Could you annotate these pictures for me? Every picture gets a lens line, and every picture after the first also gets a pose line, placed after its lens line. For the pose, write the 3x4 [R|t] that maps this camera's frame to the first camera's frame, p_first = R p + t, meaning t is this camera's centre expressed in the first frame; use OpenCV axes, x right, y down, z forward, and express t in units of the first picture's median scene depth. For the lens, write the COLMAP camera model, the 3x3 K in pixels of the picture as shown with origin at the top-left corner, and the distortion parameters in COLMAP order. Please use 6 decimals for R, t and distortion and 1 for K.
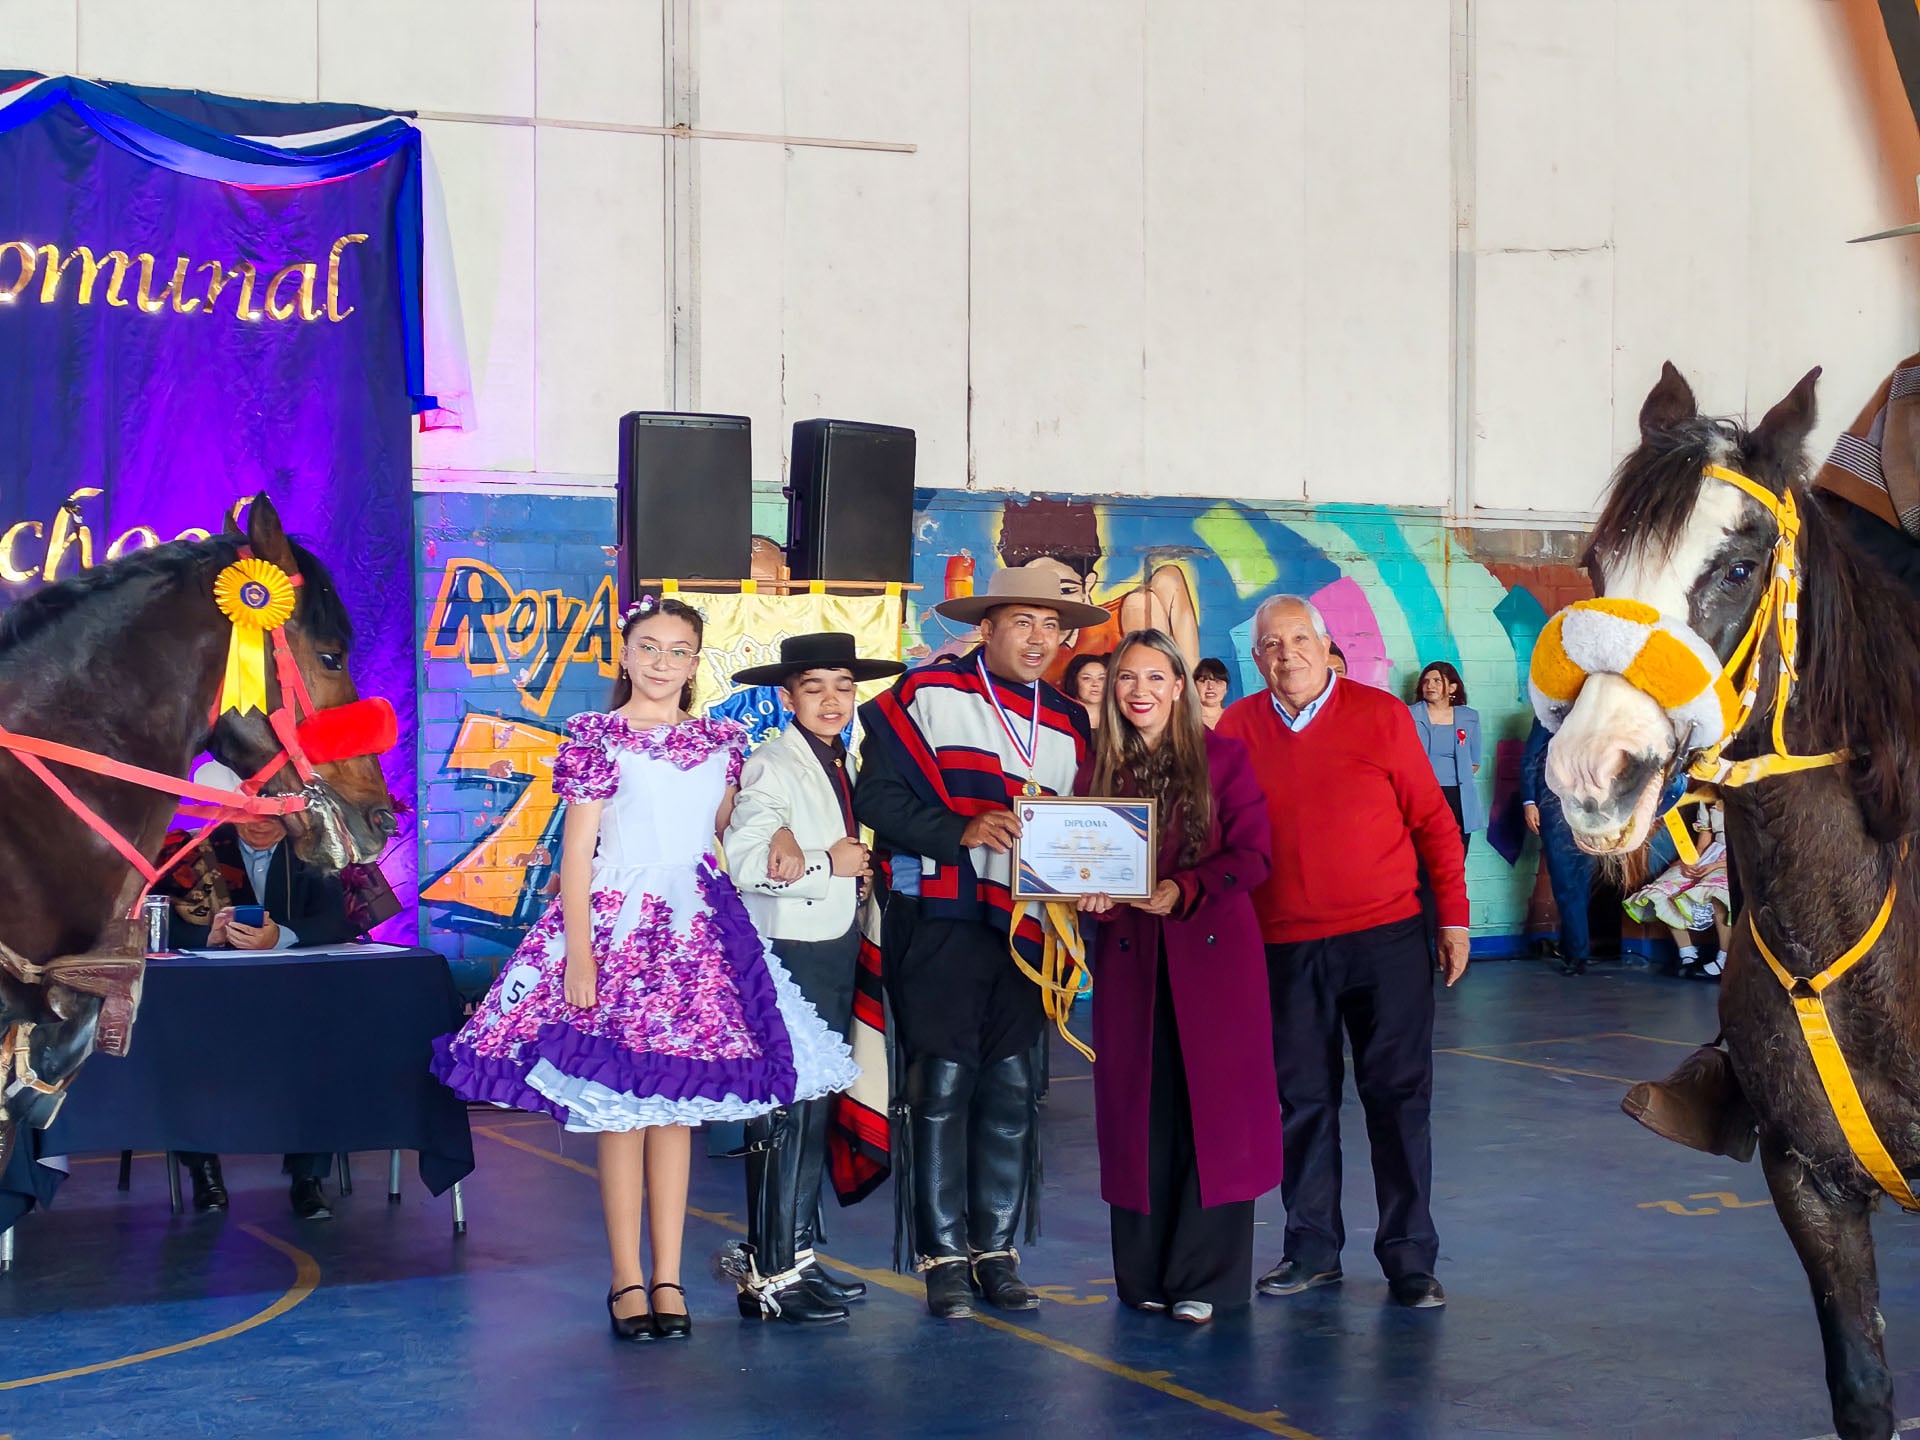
lens RADIAL K [[2935.8, 0, 947.6], [0, 2935.8, 731.0], [0, 0, 1]] dist [-0.004253, 0.000000]
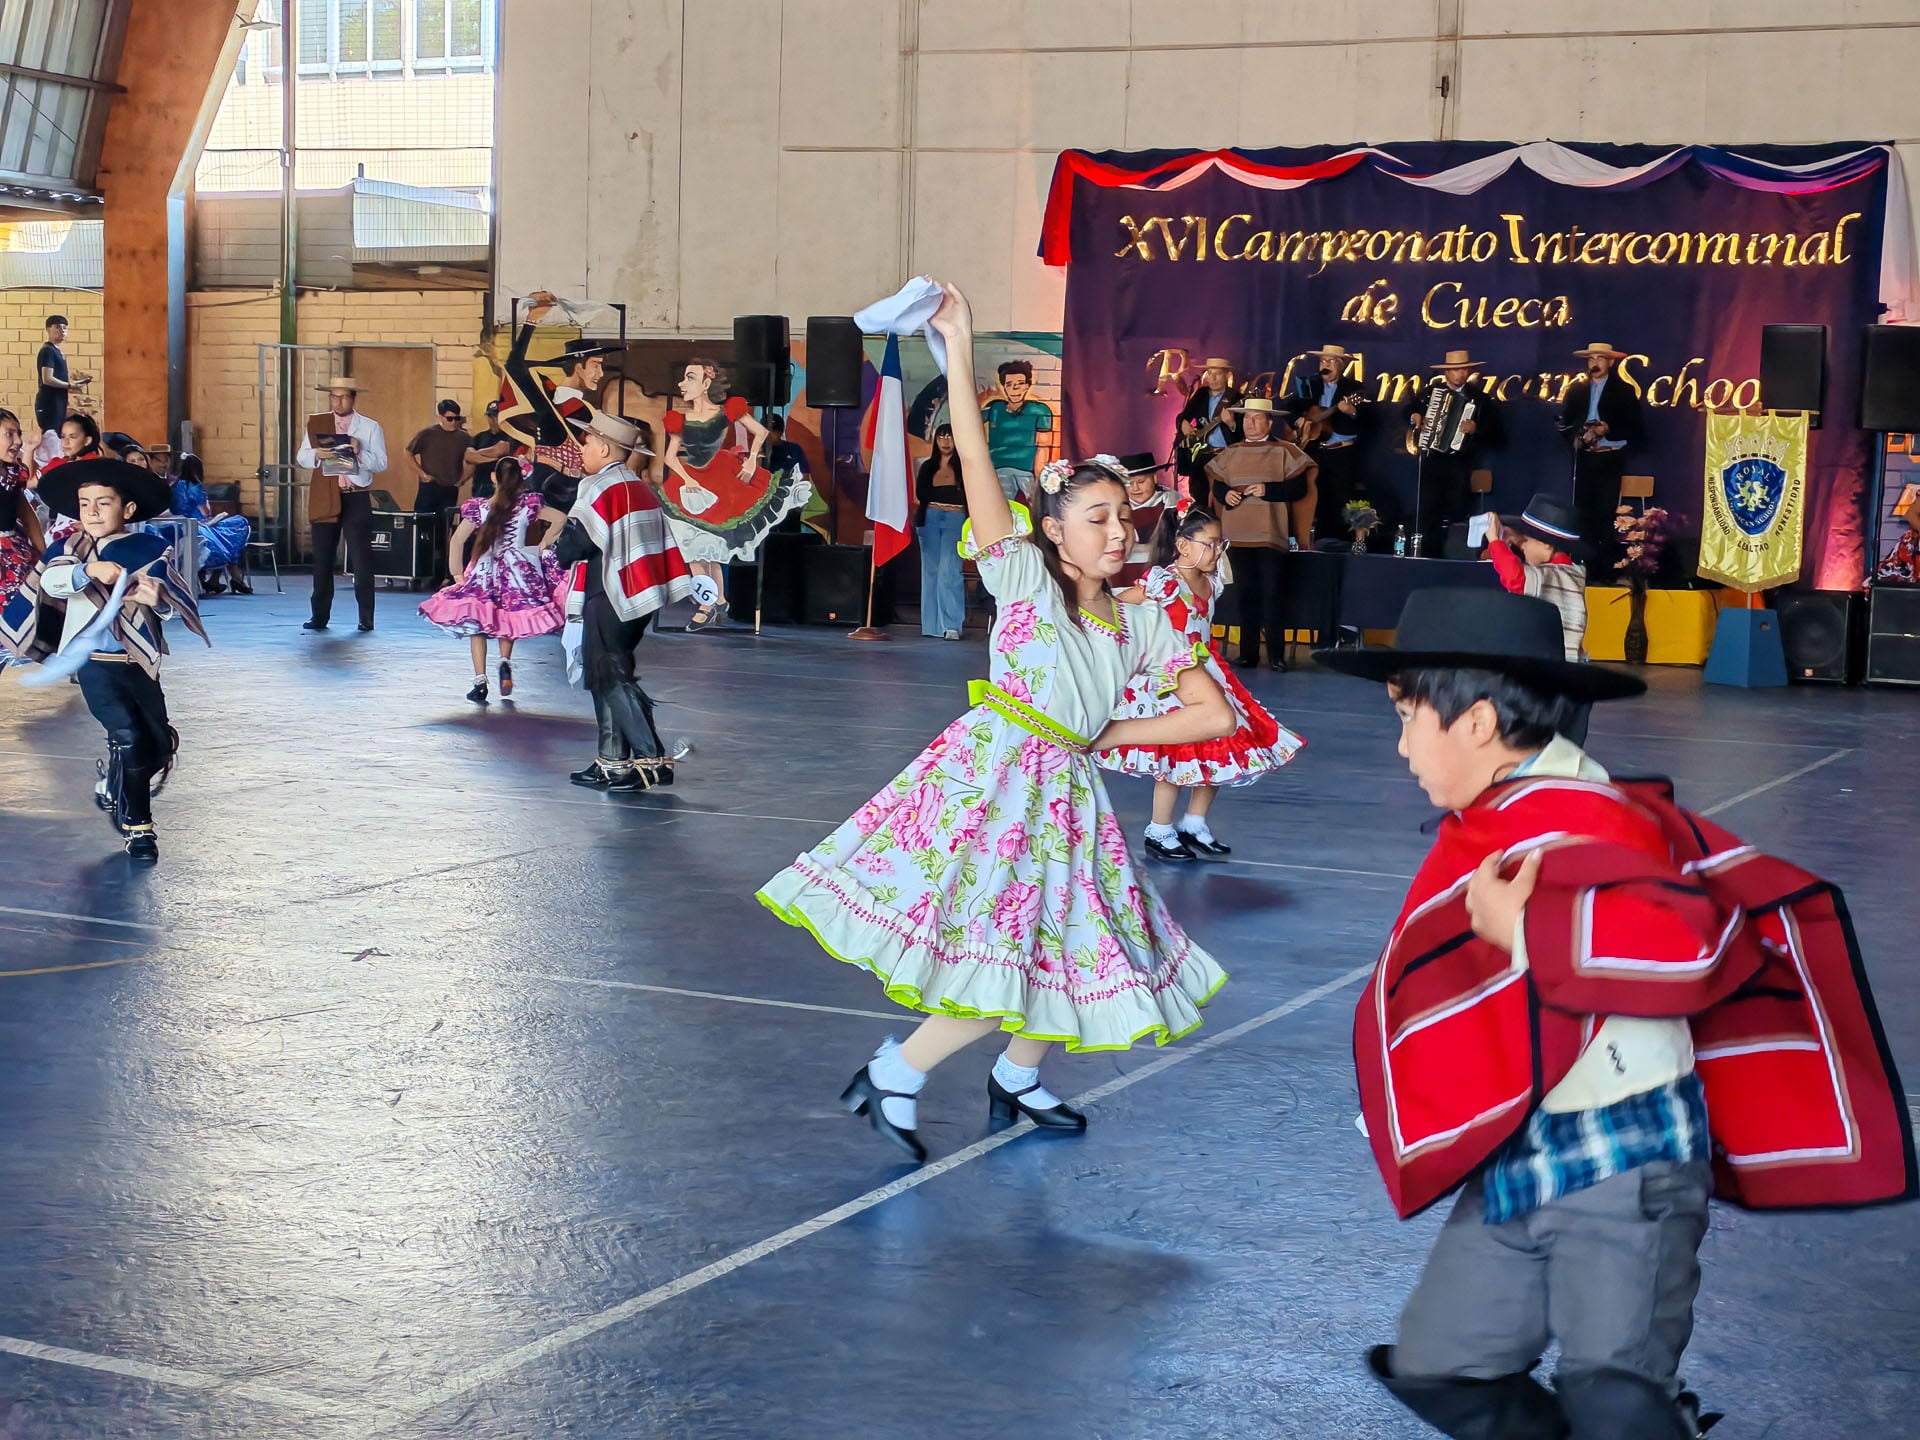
lens RADIAL K [[3081.2, 0, 974.4], [0, 3081.2, 722.0], [0, 0, 1]] dist [0.011753, 0.000000]
pose [[0.561689, 0.089074, -0.822540, 1.023337], [-0.043318, 0.995990, 0.078277, 0.015604], [0.826214, -0.008336, 0.563295, -0.486810]]
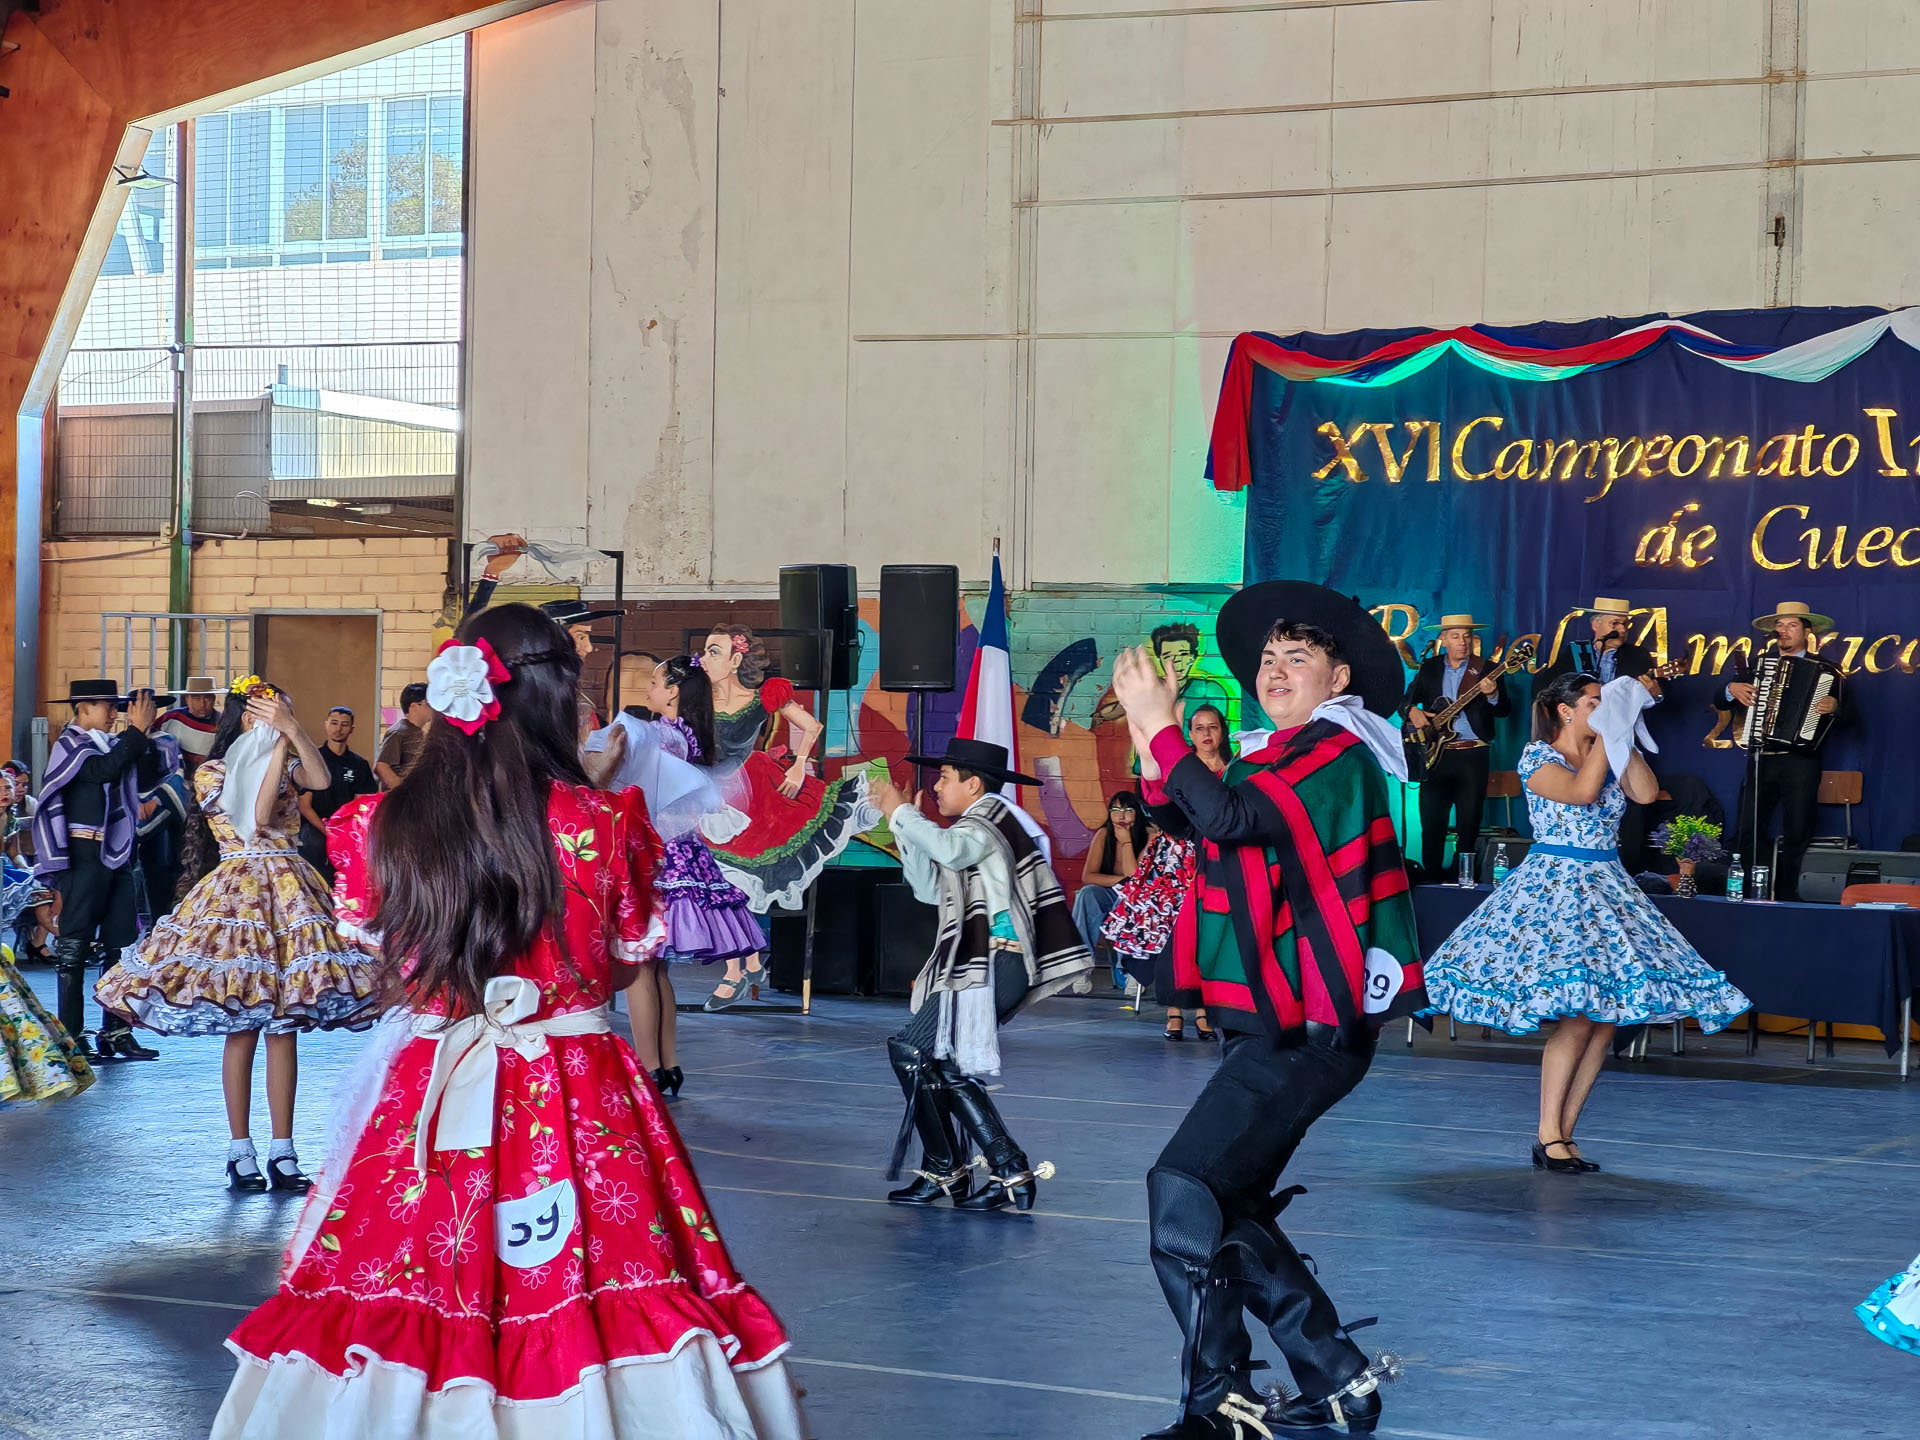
lens RADIAL K [[4047.2, 0, 943.7], [0, 4047.2, 687.7], [0, 0, 1]] dist [0.264965, 0.000000]
pose [[0.516460, -0.000034, -0.856311, 0.934352], [-0.033749, 0.999222, -0.020395, 0.009578], [0.855646, 0.039433, 0.516058, -0.402289]]
